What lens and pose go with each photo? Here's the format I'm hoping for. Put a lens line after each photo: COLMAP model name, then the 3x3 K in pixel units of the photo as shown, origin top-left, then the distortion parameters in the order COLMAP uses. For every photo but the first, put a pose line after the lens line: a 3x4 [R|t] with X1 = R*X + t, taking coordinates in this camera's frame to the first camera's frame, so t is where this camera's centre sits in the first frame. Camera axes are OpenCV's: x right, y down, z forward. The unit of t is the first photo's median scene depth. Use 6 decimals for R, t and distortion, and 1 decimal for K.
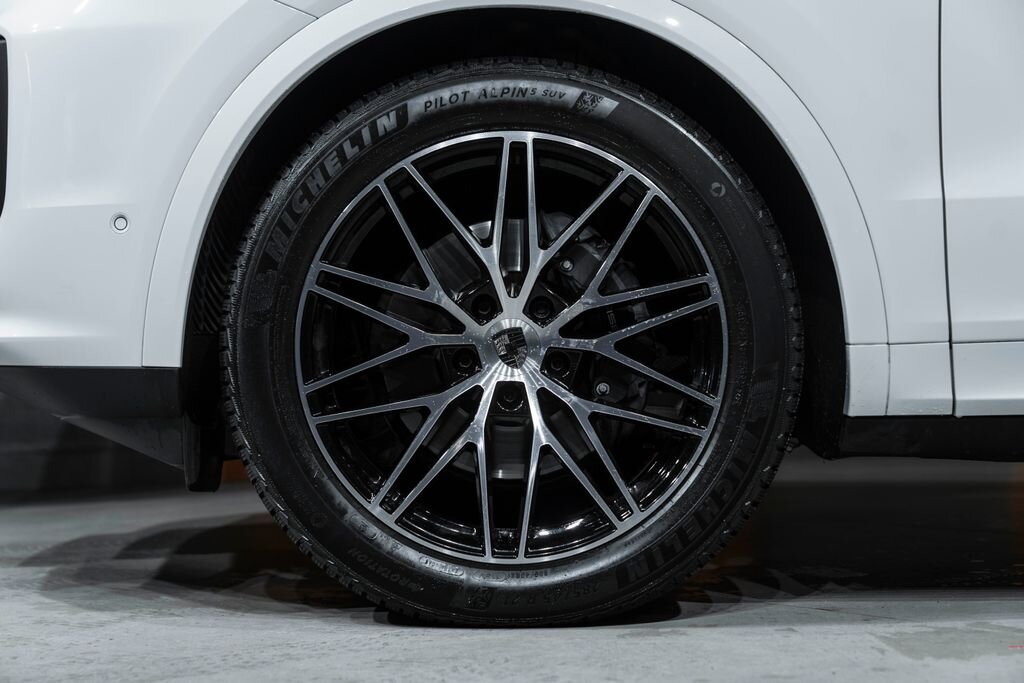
lens RADIAL K [[1997.0, 0, 509.9], [0, 1997.0, 333.3], [0, 0, 1]] dist [-0.001403, 0.000000]
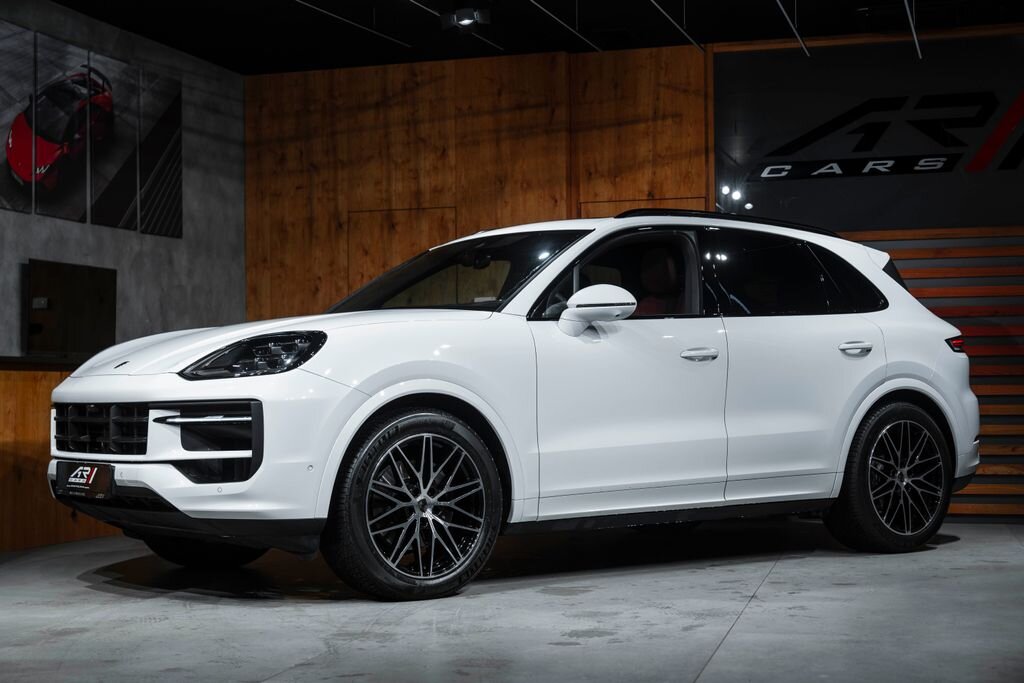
lens RADIAL K [[1611.0, 0, 513.9], [0, 1611.0, 344.4], [0, 0, 1]] dist [-0.031210, 0.000000]
pose [[0.798624, 0.015456, 0.601632, -1.350171], [0.005837, 0.999424, -0.033423, -0.153298], [-0.601802, 0.030204, 0.798074, -1.013948]]
